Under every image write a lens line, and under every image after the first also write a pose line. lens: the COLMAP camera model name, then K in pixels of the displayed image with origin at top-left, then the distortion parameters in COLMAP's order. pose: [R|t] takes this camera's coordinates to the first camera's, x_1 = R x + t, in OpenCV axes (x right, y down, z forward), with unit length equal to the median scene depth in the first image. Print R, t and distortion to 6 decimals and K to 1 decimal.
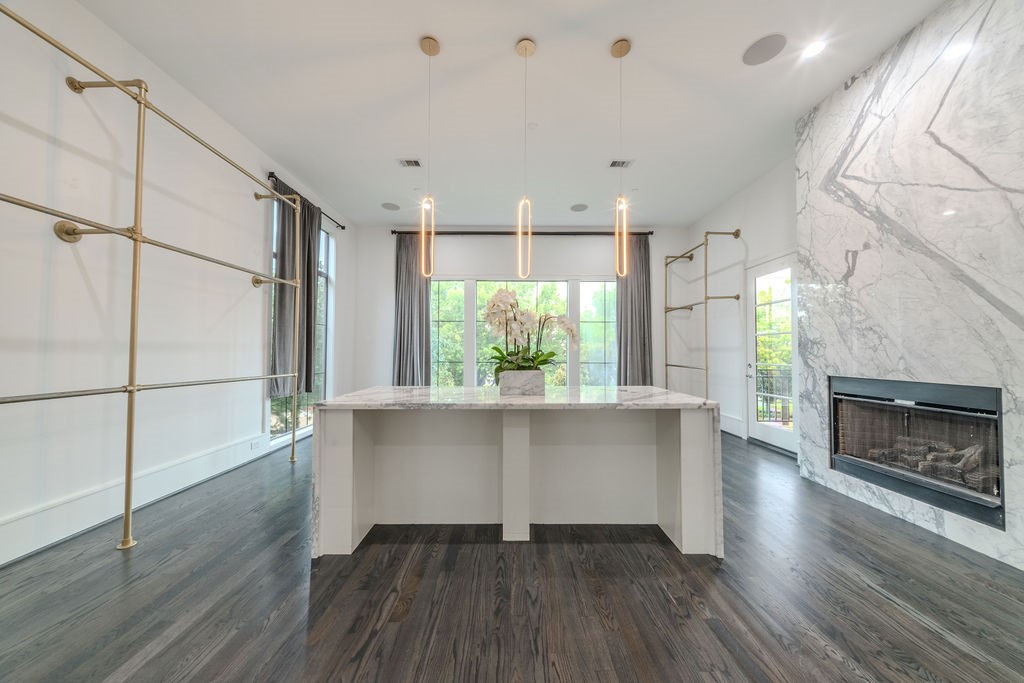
lens RADIAL K [[342.0, 0, 508.3], [0, 342.0, 343.0], [0, 0, 1]] dist [0.001558, -0.000009]
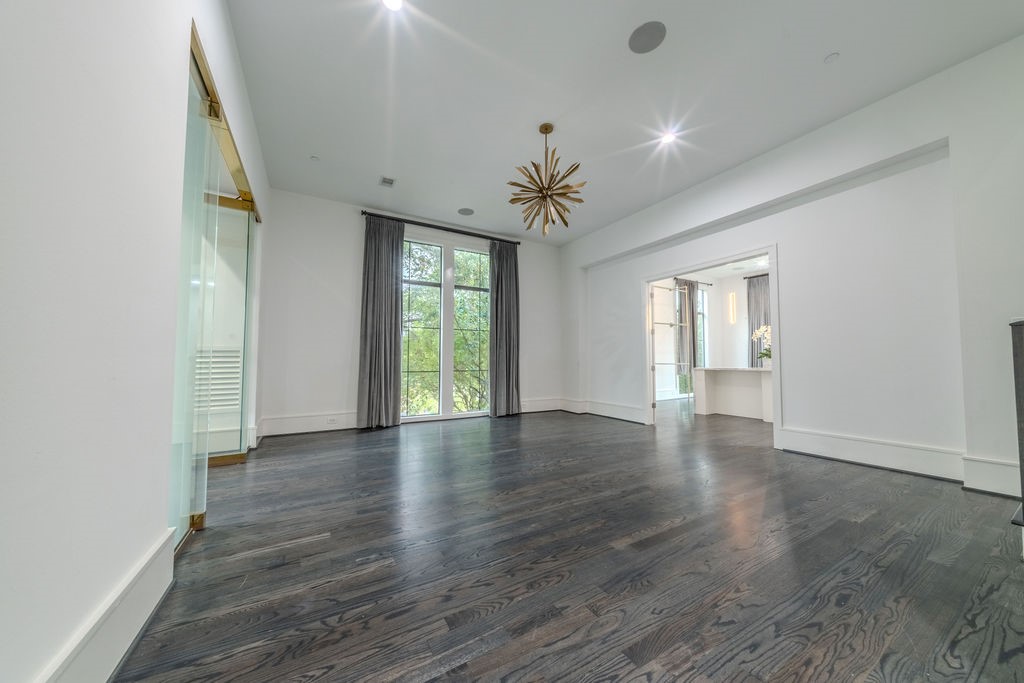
lens RADIAL K [[342.0, 0, 506.8], [0, 342.0, 343.4], [0, 0, 1]] dist [0.001558, -0.000009]
pose [[0.497971, -0.044421, -0.866055, 0.700011], [0.023449, 0.999012, -0.037758, 0.015103], [0.866876, -0.001505, 0.498521, -1.095831]]
